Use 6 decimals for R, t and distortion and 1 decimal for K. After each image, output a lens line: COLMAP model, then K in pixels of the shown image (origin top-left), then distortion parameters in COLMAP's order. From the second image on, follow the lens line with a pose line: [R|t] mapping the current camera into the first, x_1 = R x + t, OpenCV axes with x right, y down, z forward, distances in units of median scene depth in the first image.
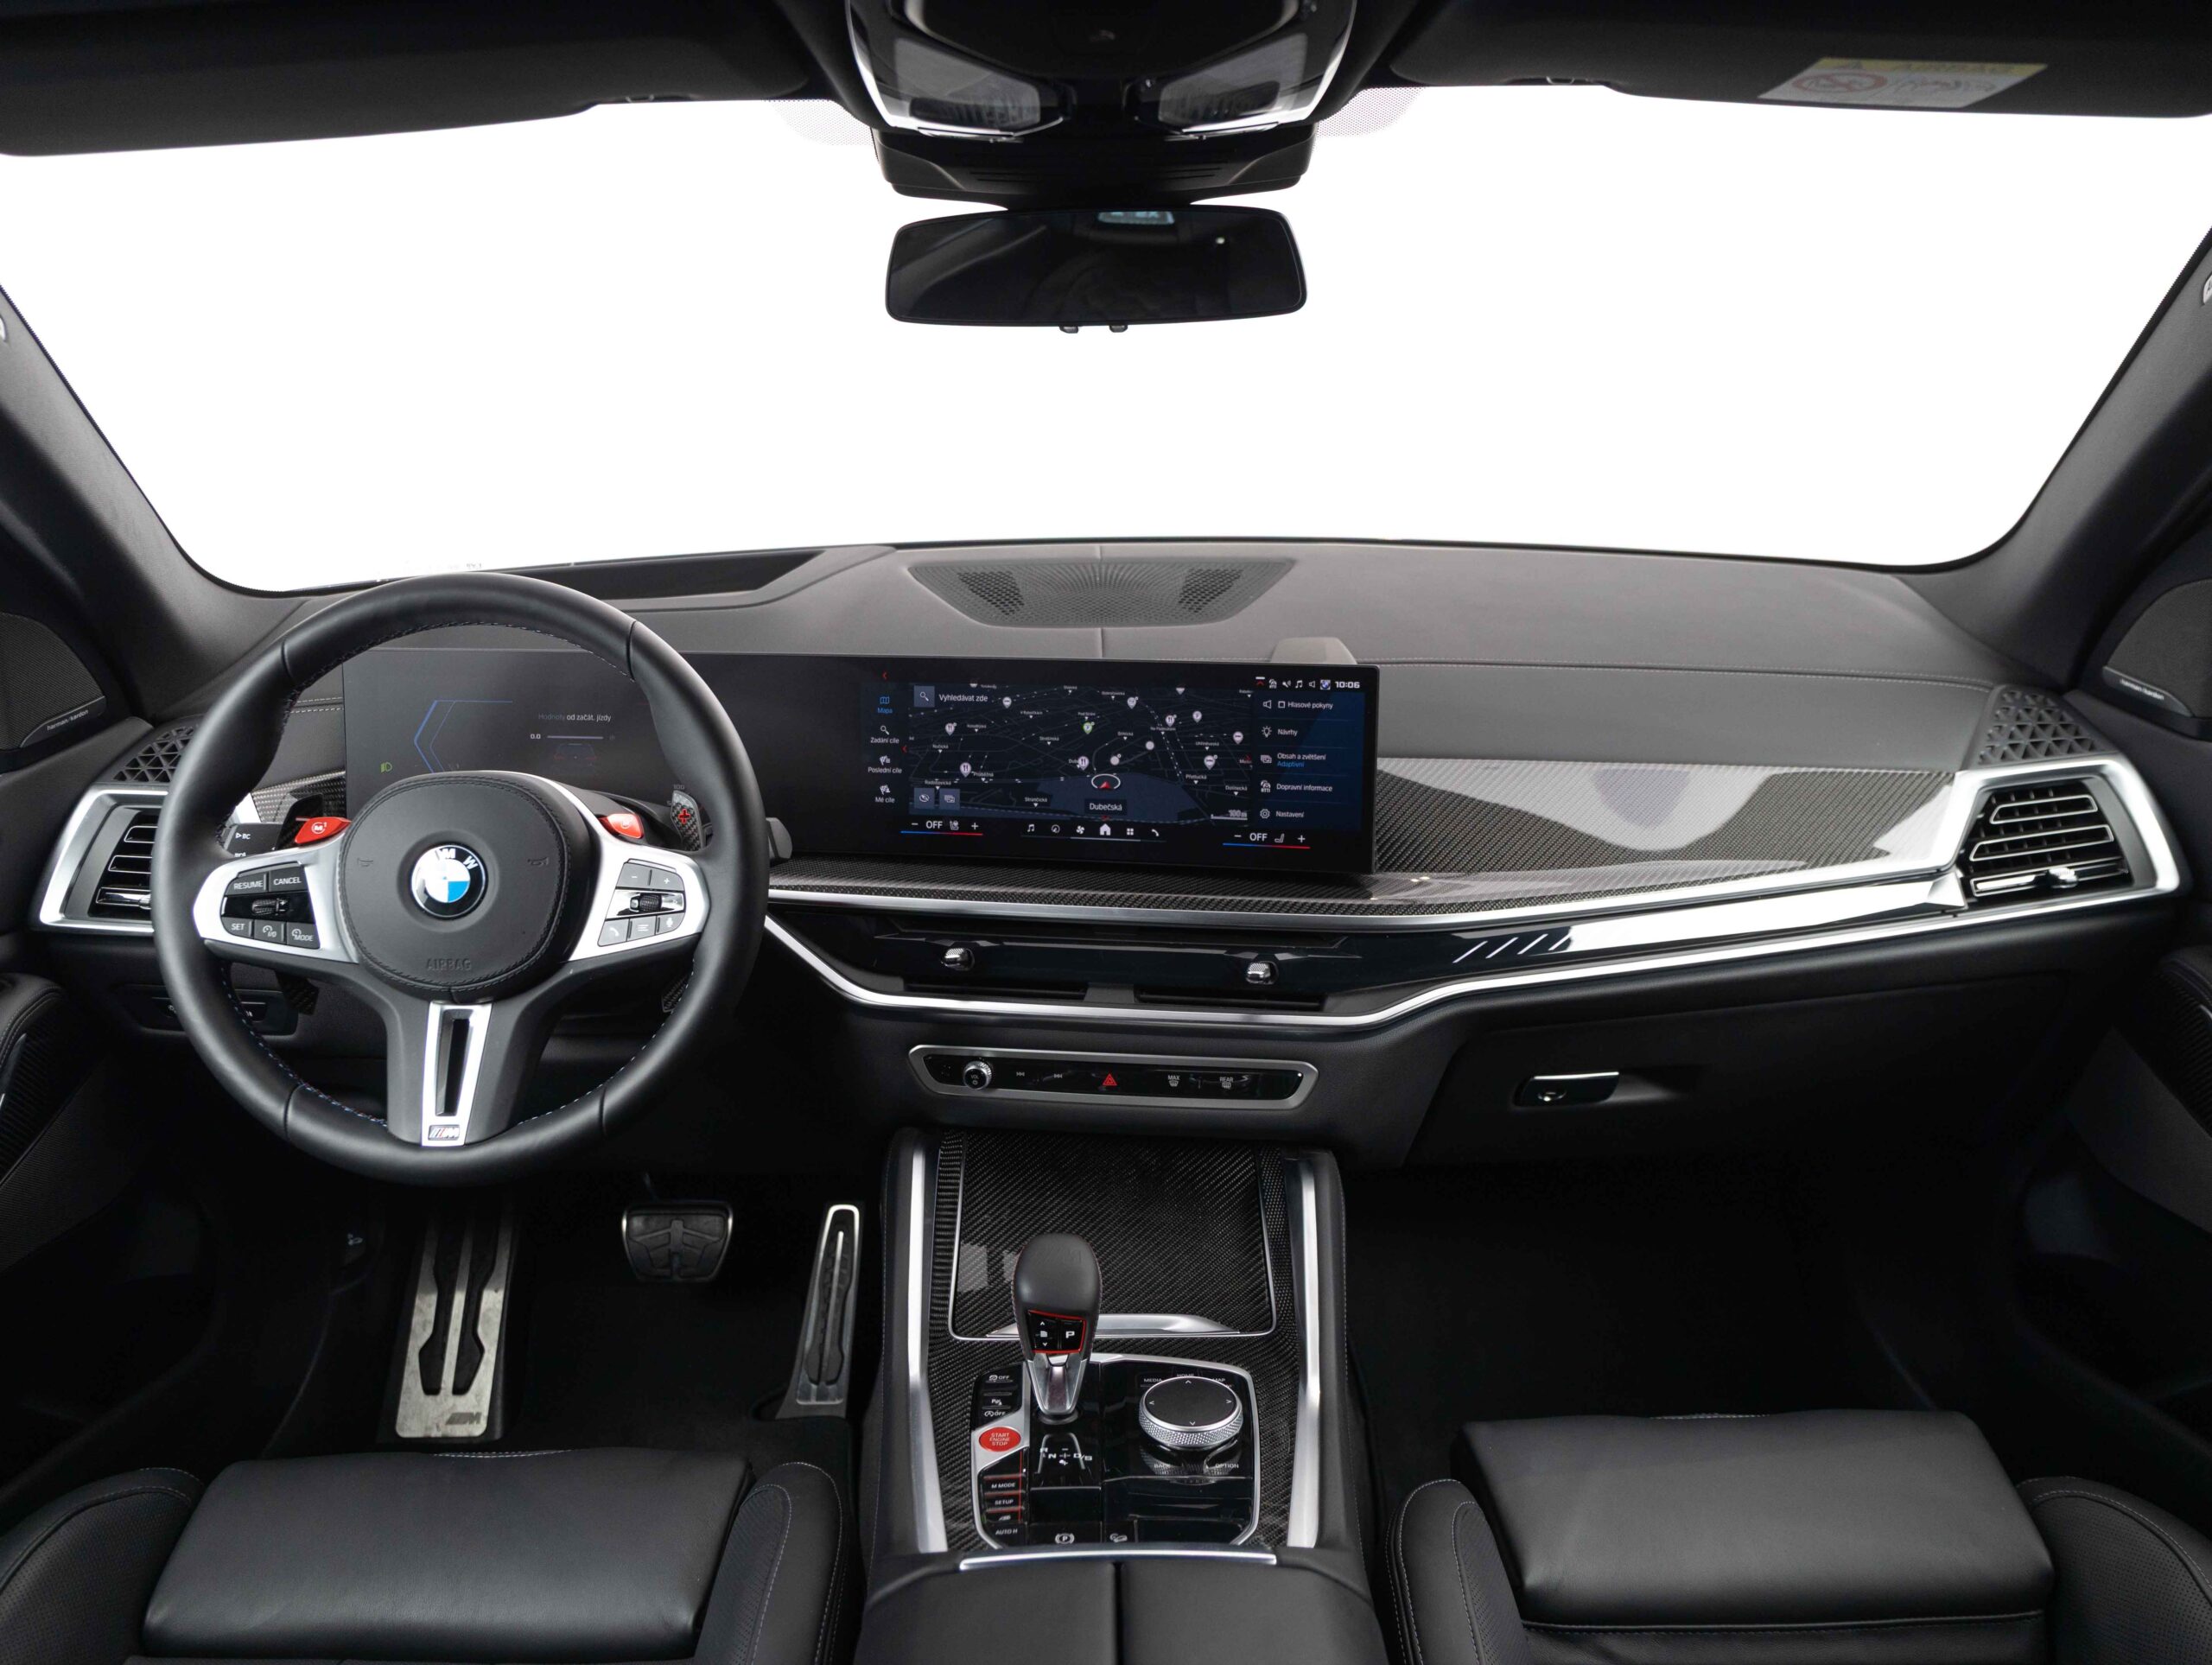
lens RADIAL K [[1582.8, 0, 1106.0], [0, 1582.8, 832.5], [0, 0, 1]] dist [-0.004514, -0.004876]
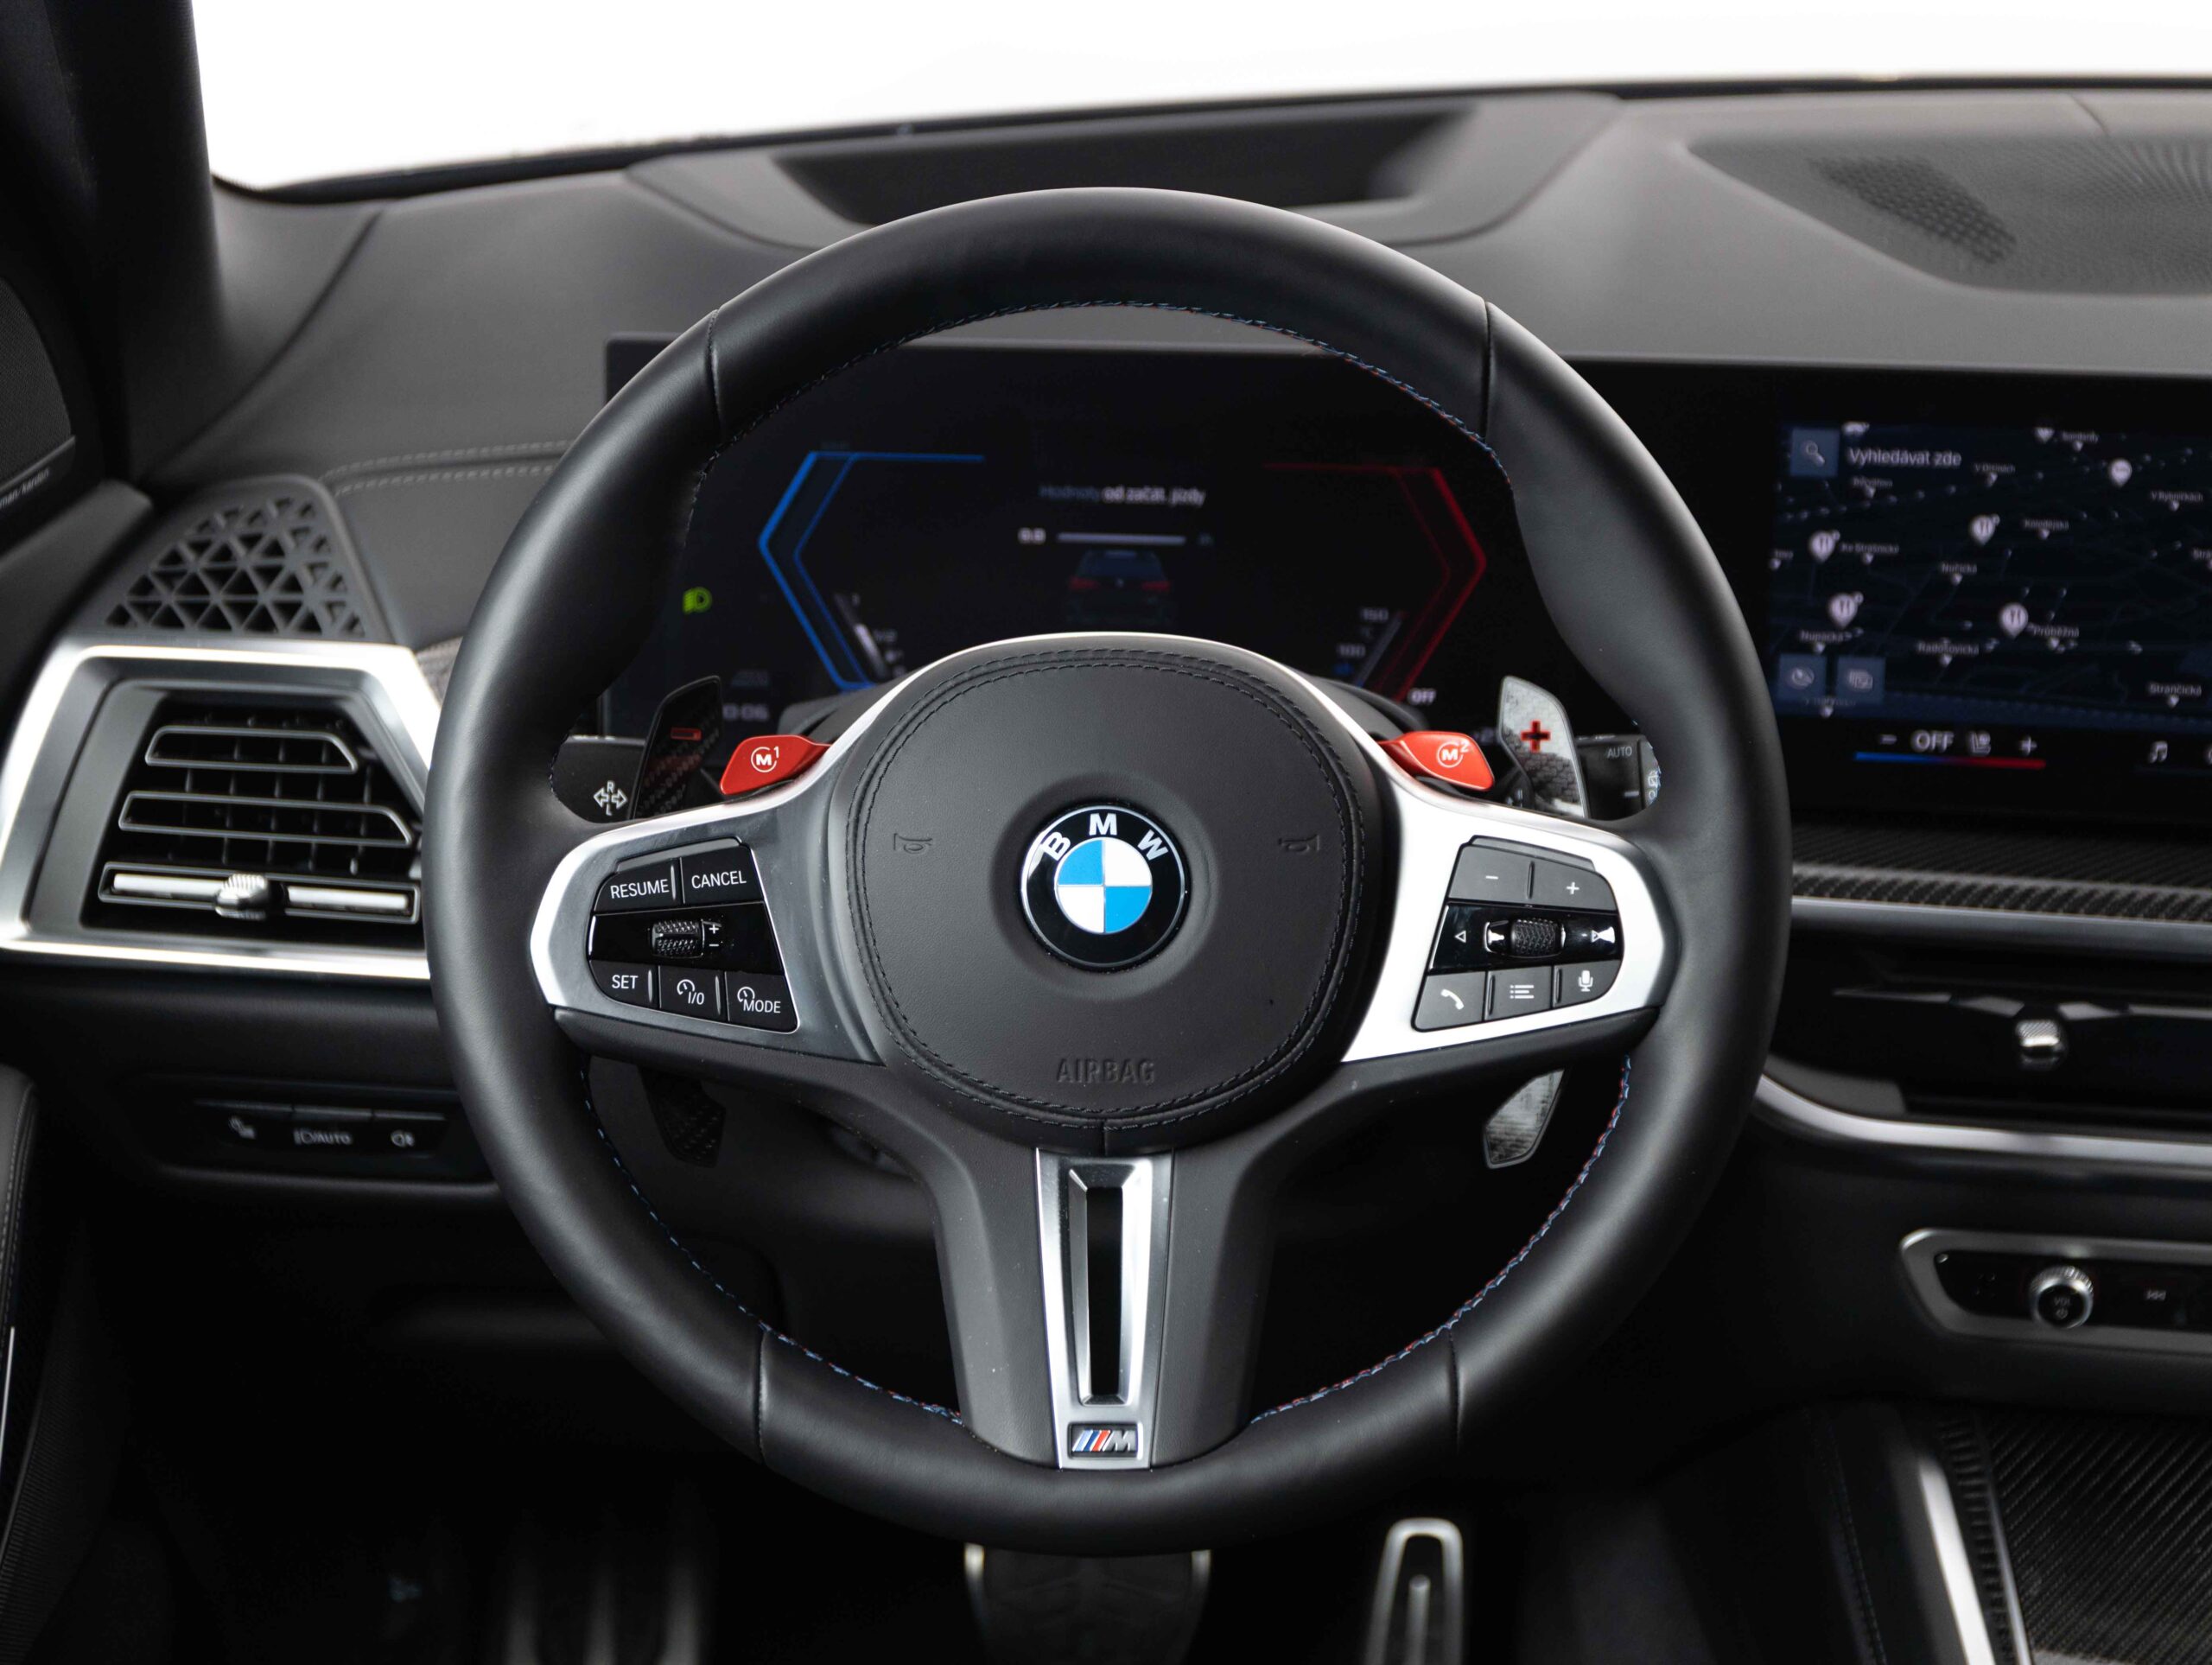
lens RADIAL K [[3324.5, 0, 1106.0], [0, 3324.5, 832.5], [0, 0, 1]] dist [0.008364, -0.020307]
pose [[0.999900, 0.009488, -0.010528, -0.396912], [-0.008828, 0.998096, 0.061041, -0.041353], [0.011087, -0.060942, 0.998080, 0.056079]]
